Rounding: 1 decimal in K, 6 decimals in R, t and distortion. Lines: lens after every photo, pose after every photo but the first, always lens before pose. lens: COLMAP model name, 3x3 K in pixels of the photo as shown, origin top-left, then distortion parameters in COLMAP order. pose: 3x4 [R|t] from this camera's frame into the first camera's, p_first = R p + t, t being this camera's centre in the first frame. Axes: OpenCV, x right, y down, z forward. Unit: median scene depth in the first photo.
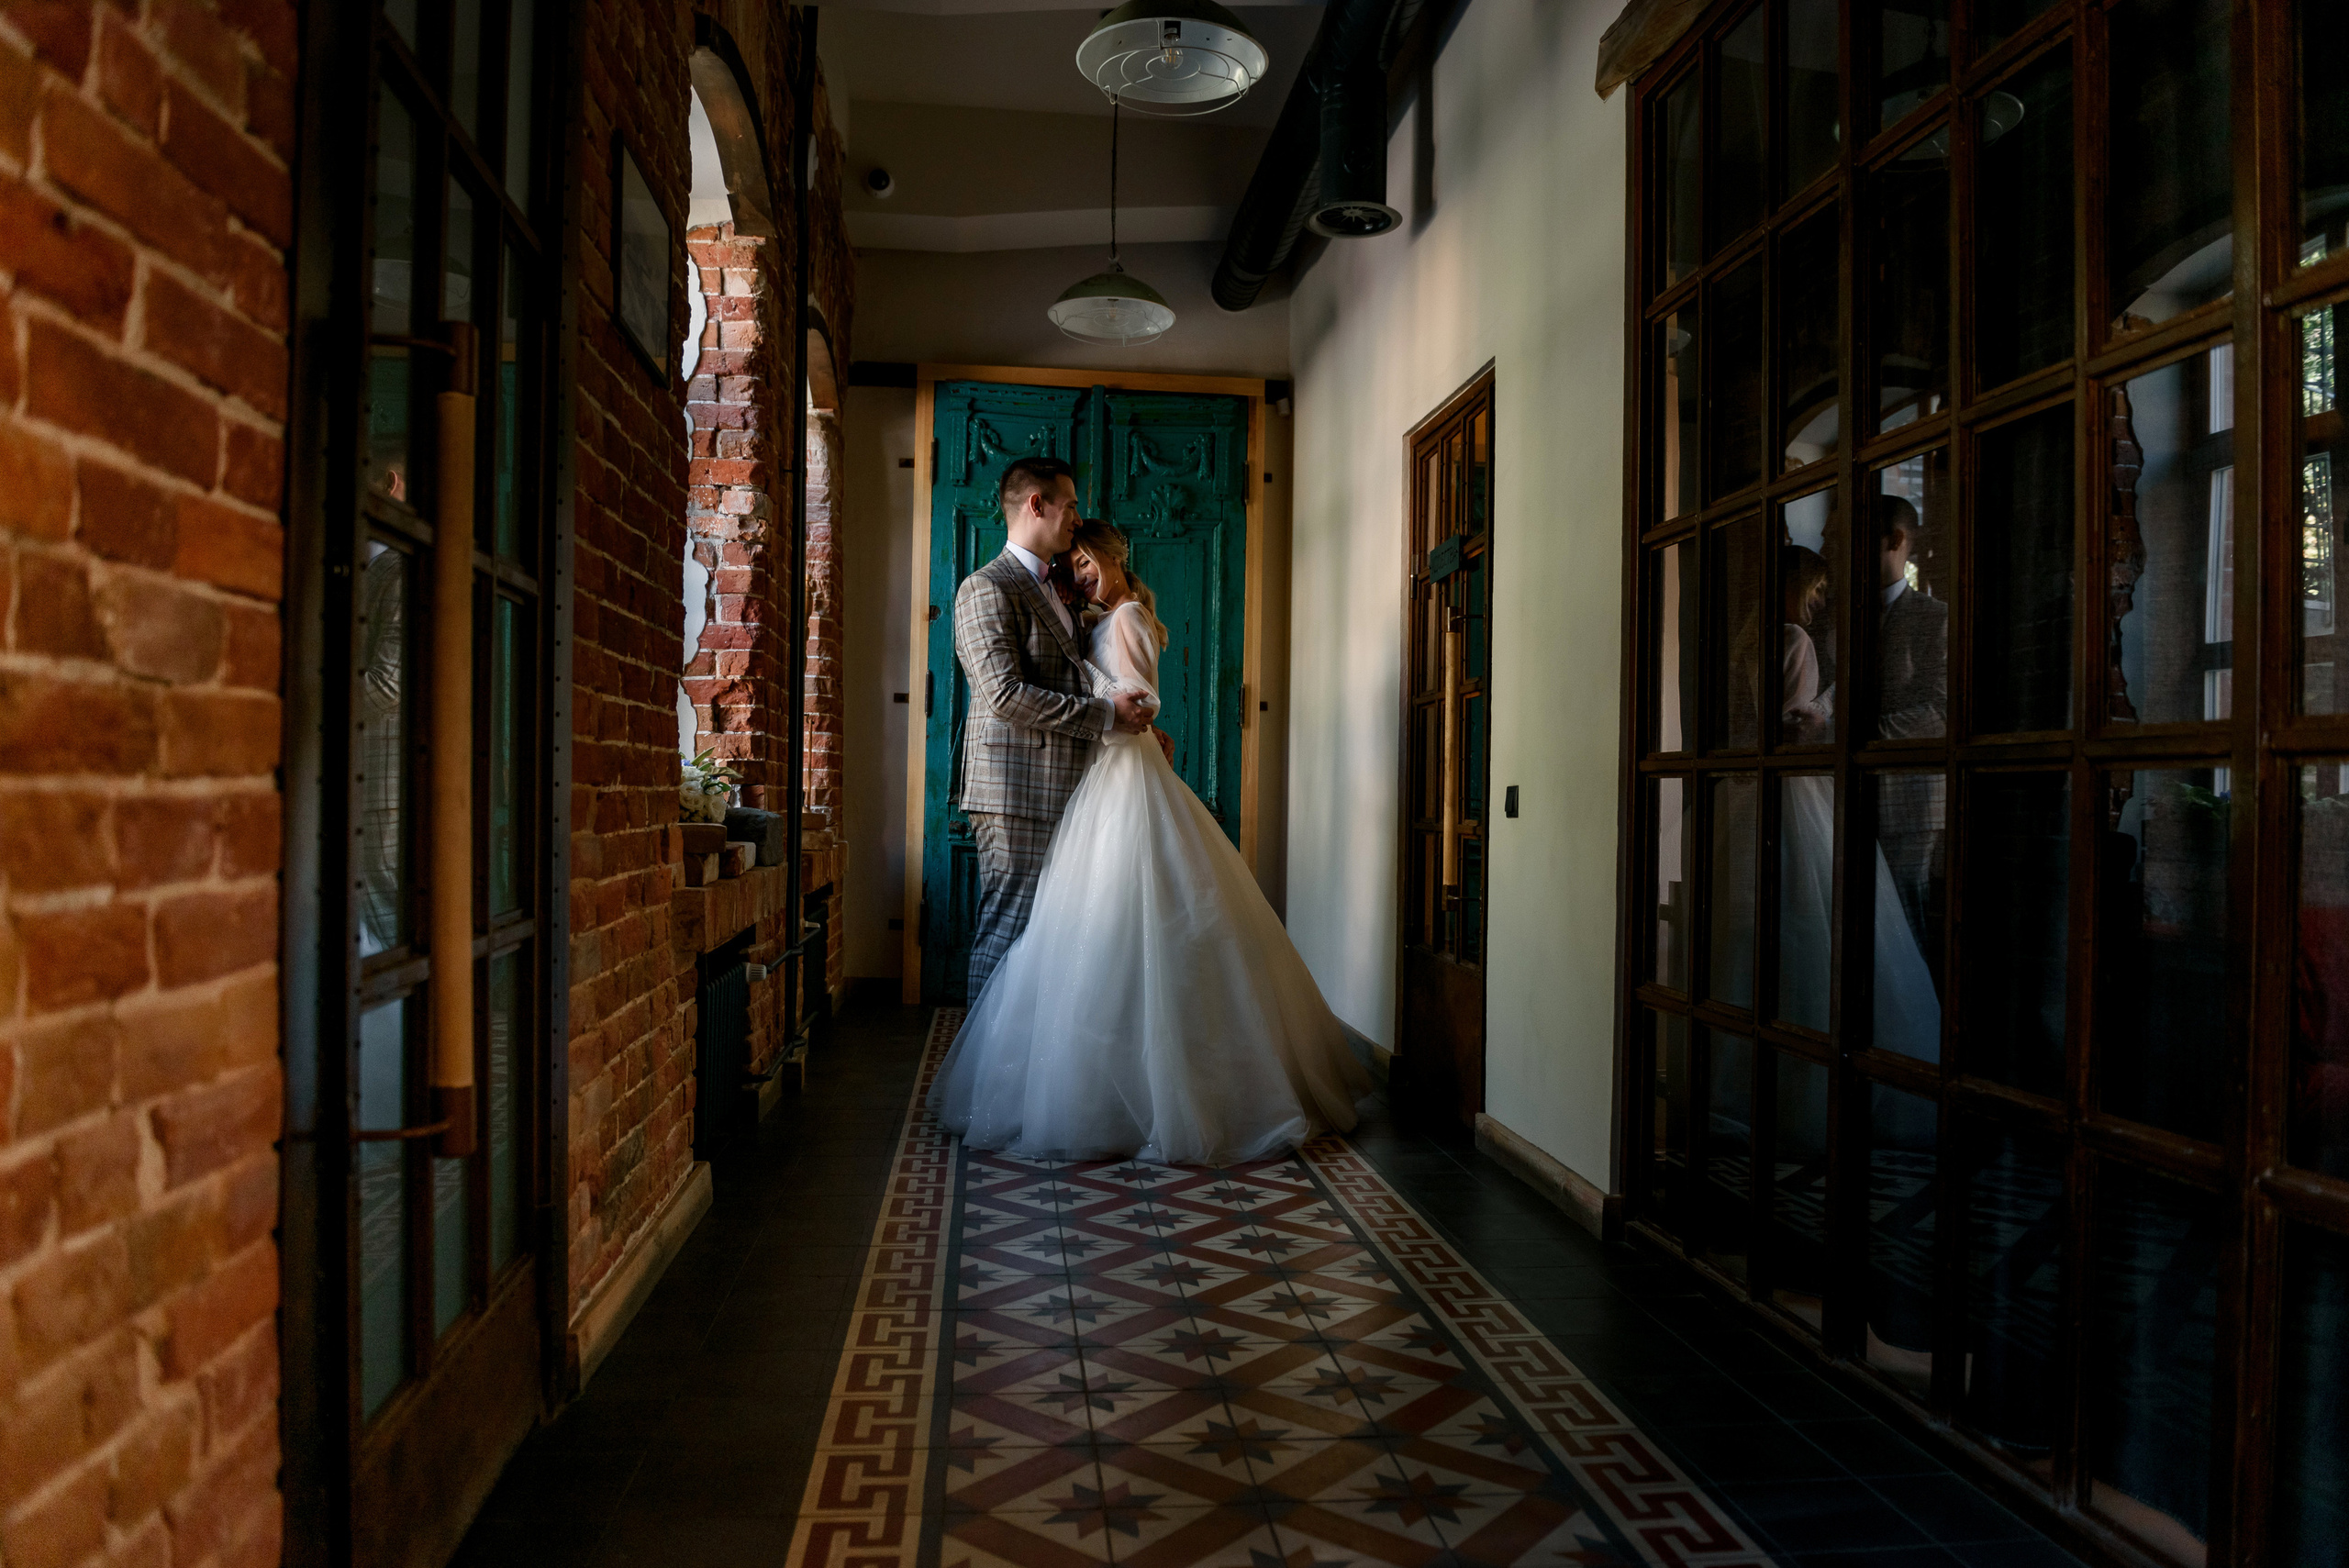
lens RADIAL K [[1696.3, 0, 1166.3], [0, 1696.3, 784.8], [0, 0, 1]] dist [-0.044369, -0.009622]
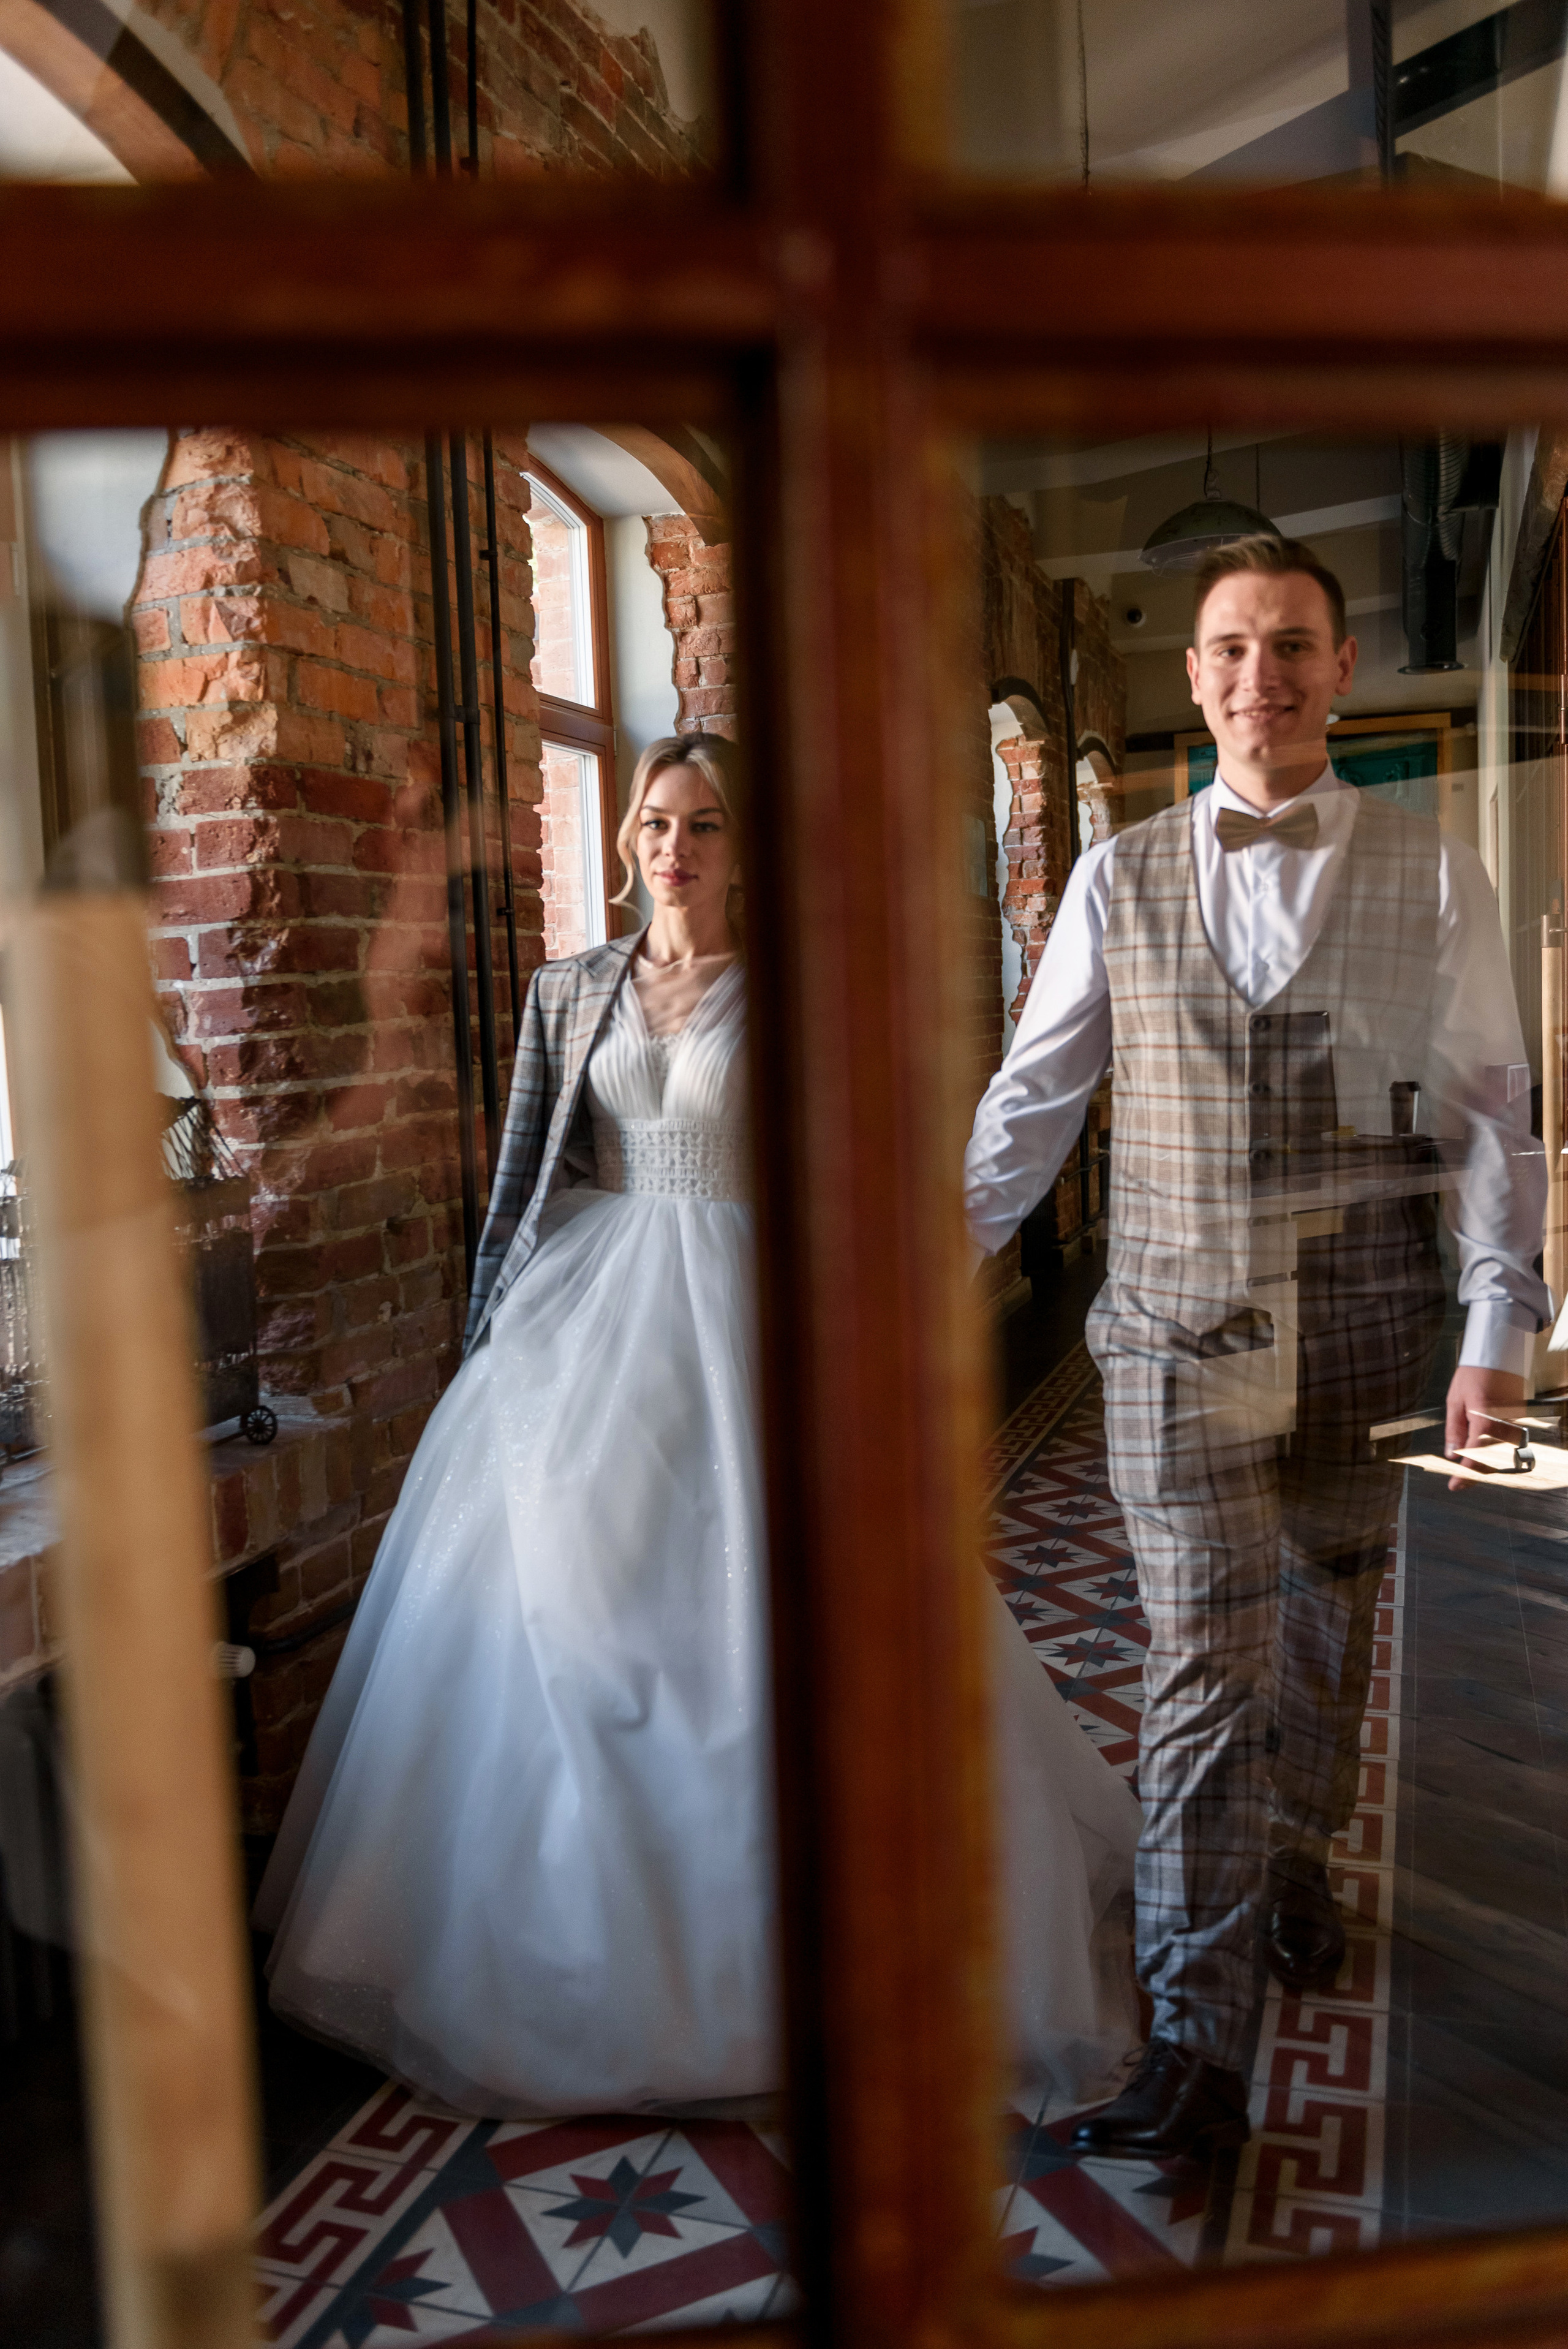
lens RADIAL K [[2050.3, 0, 784.5], [0, 2050.3, 1173.2], [0, 0, 1]] dist [0.001089, -0.000379]
pose [[0.914431, -0.017837, -0.404349, 0.468958], [0.059732, 0.994037, 0.091232, -0.141730], [0.400311, -0.107578, 0.910043, -1.373340]]
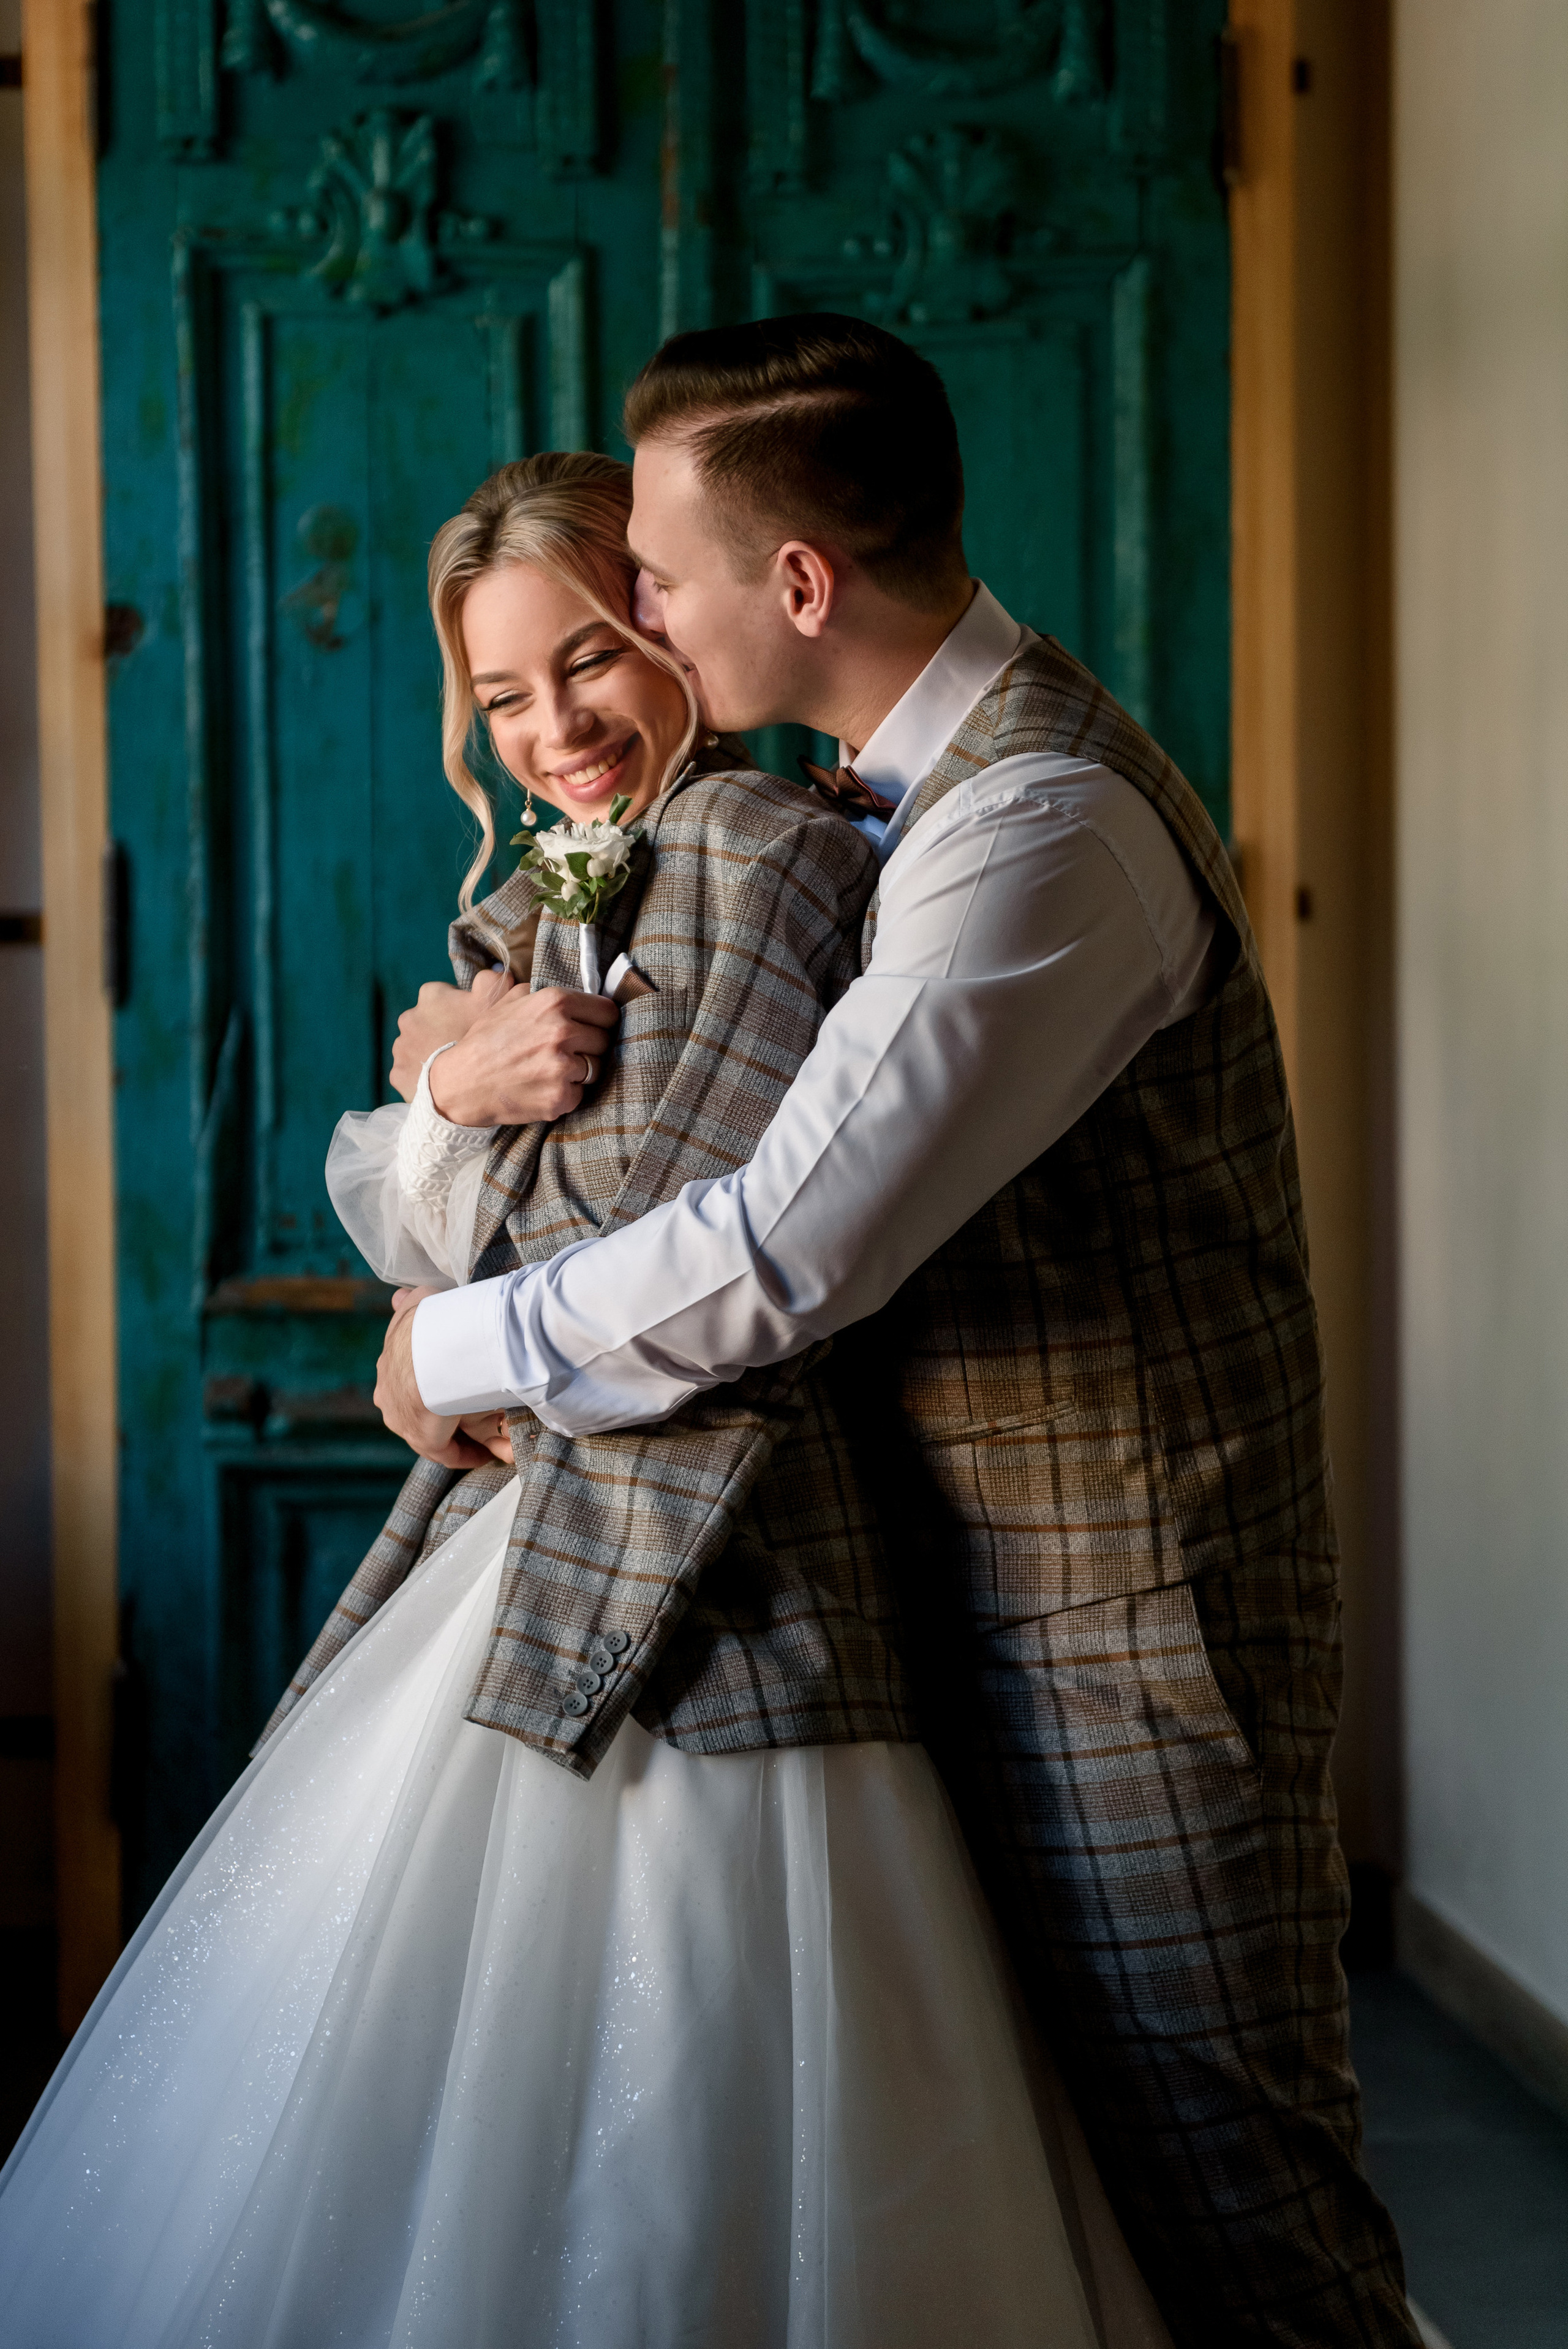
lens RADIAL K [[4821.5, 0, 779.5], [0, 4821.5, 1167.9], [0, 0, 1]] dist [0.168961, 0.000000]
pose [[0.999288, -0.029872, -0.023043, -0.028736], [0.030951, 0.998369, 0.047966, -0.099391], [0.021573, -0.048646, 0.998583, 0.422118]]
